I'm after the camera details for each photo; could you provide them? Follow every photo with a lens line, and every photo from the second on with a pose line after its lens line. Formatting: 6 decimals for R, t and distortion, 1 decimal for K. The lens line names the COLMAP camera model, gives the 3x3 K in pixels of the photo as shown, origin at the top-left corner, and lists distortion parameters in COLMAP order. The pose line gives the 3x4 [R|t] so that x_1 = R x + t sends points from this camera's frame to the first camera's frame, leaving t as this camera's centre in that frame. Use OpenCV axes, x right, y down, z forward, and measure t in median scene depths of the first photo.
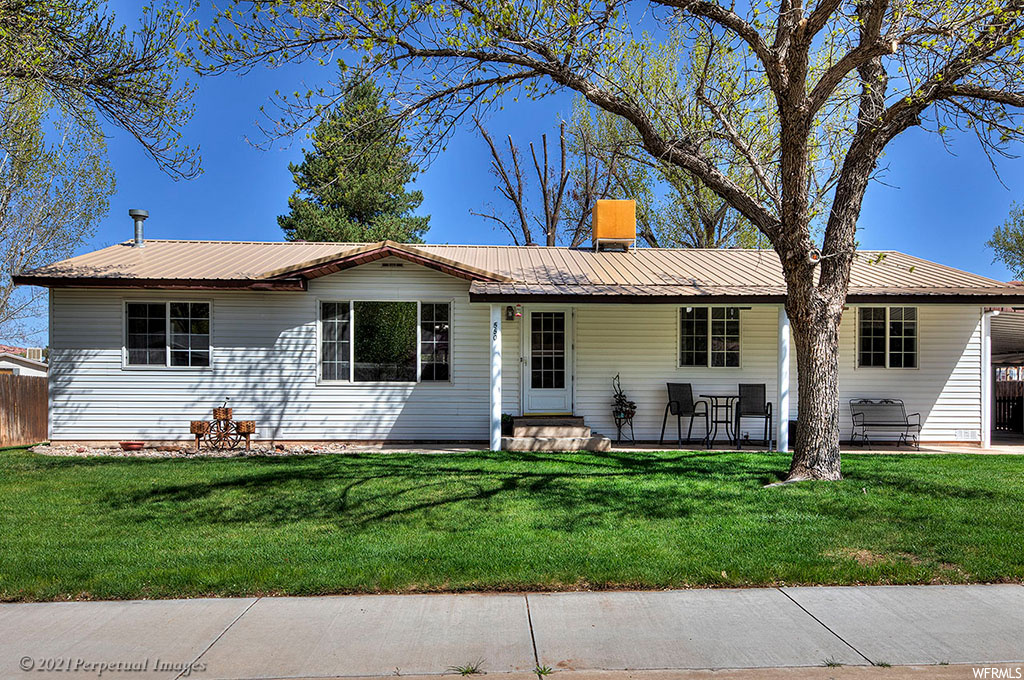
lens RADIAL K [[699.5, 0, 512.0], [0, 699.5, 340.0], [0, 0, 1]] dist [-0.002921, -0.000332]
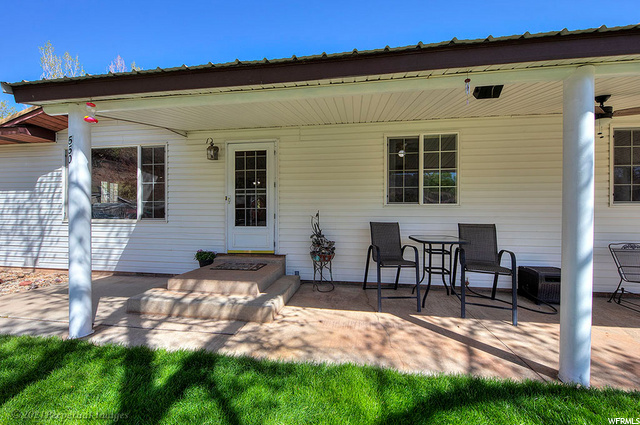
lens RADIAL K [[223.9, 0, 322.6], [0, 223.9, 195.7], [0, 0, 1]] dist [-0.000002, -0.000077]
pose [[0.985223, -0.014098, -0.170693, 0.210307], [0.013996, 0.999900, -0.001805, 0.027362], [0.170701, -0.000610, 0.985323, 0.706004]]
